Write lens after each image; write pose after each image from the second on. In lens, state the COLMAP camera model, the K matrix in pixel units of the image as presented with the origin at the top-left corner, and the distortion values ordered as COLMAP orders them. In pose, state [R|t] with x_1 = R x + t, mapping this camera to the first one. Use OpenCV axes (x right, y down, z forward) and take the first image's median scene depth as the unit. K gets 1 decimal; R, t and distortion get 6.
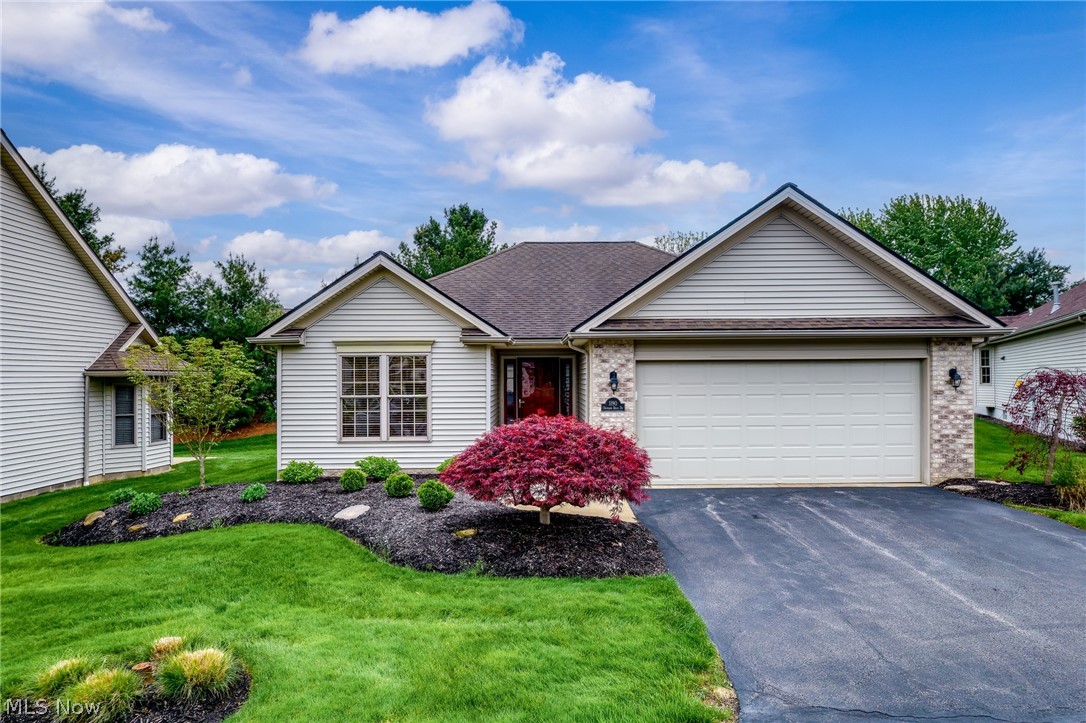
lens RADIAL K [[694.3, 0, 548.1], [0, 694.3, 377.3], [0, 0, 1]] dist [0.000956, 0.000650]
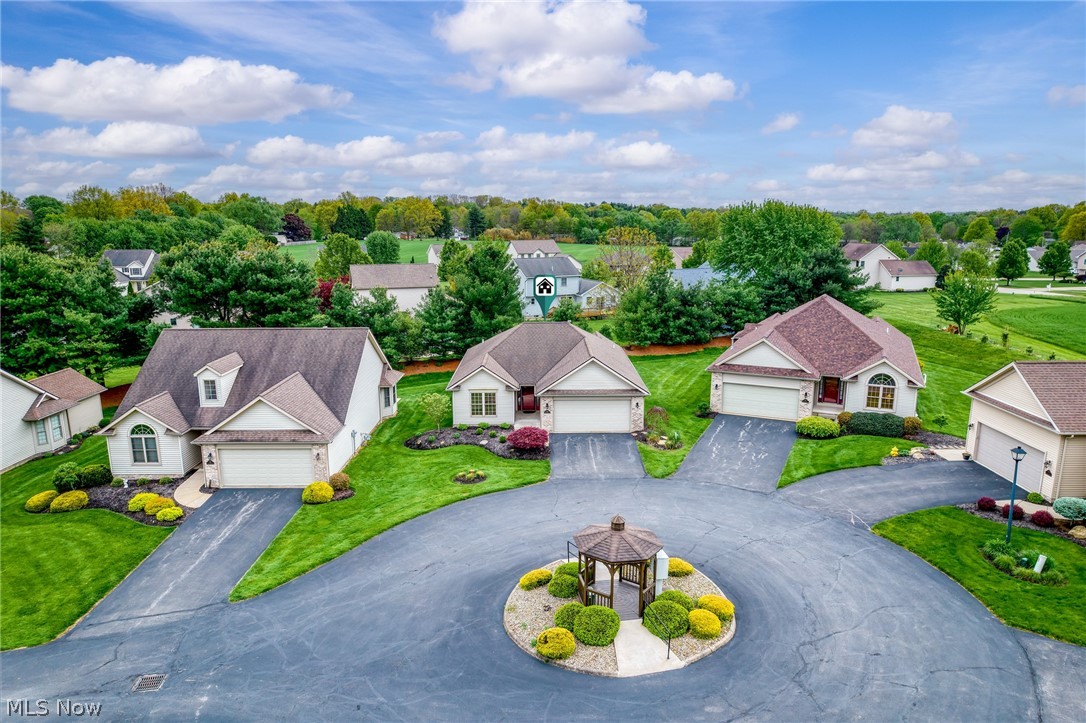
lens RADIAL K [[690.0, 0, 545.0], [0, 690.0, 367.2], [0, 0, 1]] dist [0.002078, 0.000233]
pose [[0.999976, 0.003711, -0.005919, 0.101684], [-0.002376, 0.977414, 0.211319, -0.974960], [0.006570, -0.211300, 0.977399, -2.578336]]
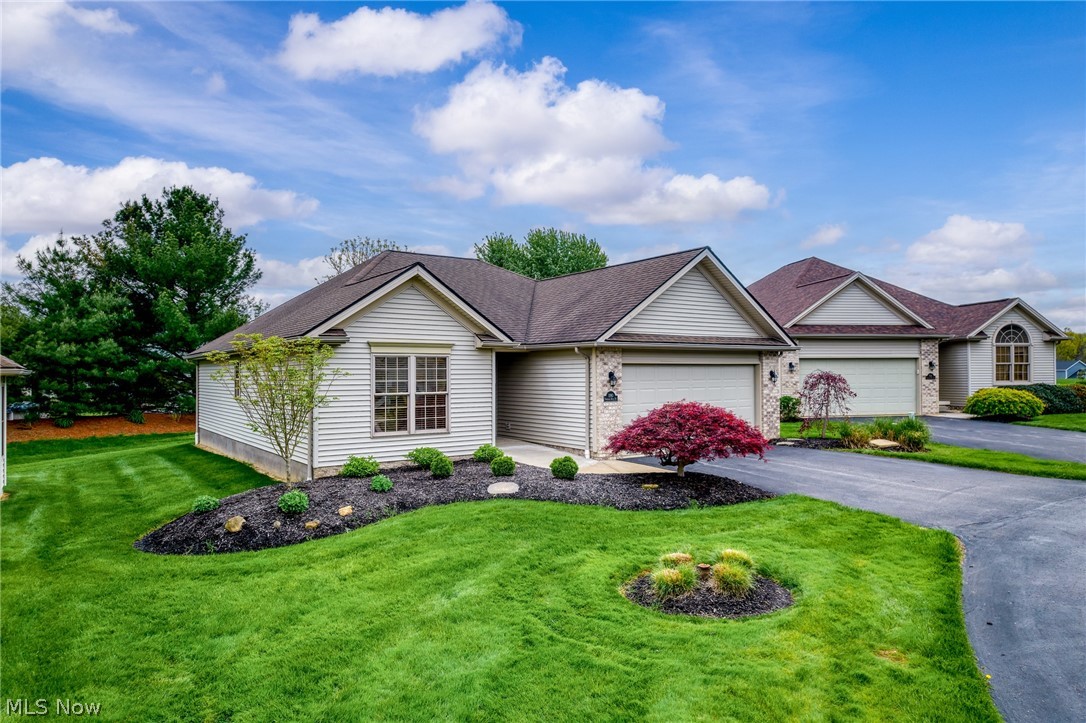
lens RADIAL K [[690.0, 0, 545.0], [0, 690.0, 367.2], [0, 0, 1]] dist [0.002078, 0.000233]
pose [[0.821887, 0.007178, 0.569606, -0.753324], [0.000932, 0.999902, -0.013944, 0.001390], [-0.569650, 0.011991, 0.821800, -0.018885]]
